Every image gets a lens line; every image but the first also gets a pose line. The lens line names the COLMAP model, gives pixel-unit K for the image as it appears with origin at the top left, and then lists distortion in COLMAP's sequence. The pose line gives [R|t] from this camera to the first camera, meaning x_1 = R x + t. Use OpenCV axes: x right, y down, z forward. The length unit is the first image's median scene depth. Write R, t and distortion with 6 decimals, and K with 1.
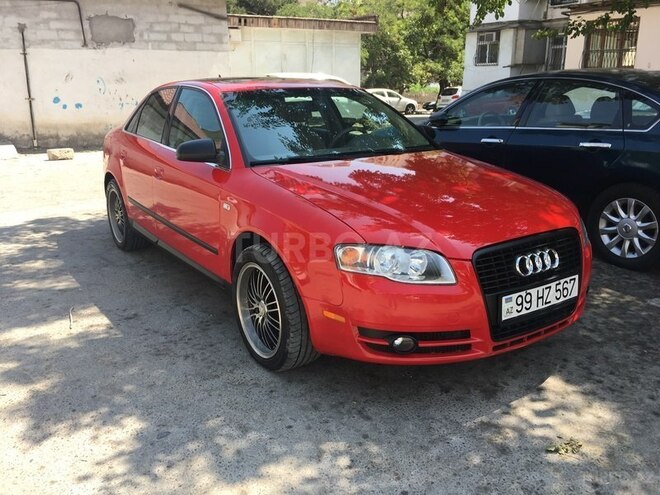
lens RADIAL K [[581.6, 0, 330.0], [0, 581.6, 247.5], [0, 0, 1]] dist [0.079934, -0.128790]
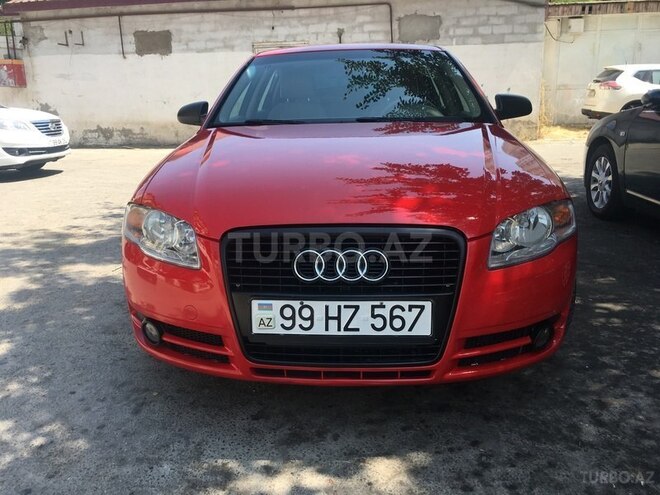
lens RADIAL K [[581.6, 0, 330.0], [0, 581.6, 247.5], [0, 0, 1]] dist [0.079934, -0.128790]
pose [[0.781104, 0.143377, -0.607717, 0.195594], [-0.153313, 0.987524, 0.035930, -0.004522], [0.605287, 0.065106, 0.793340, 0.121667]]
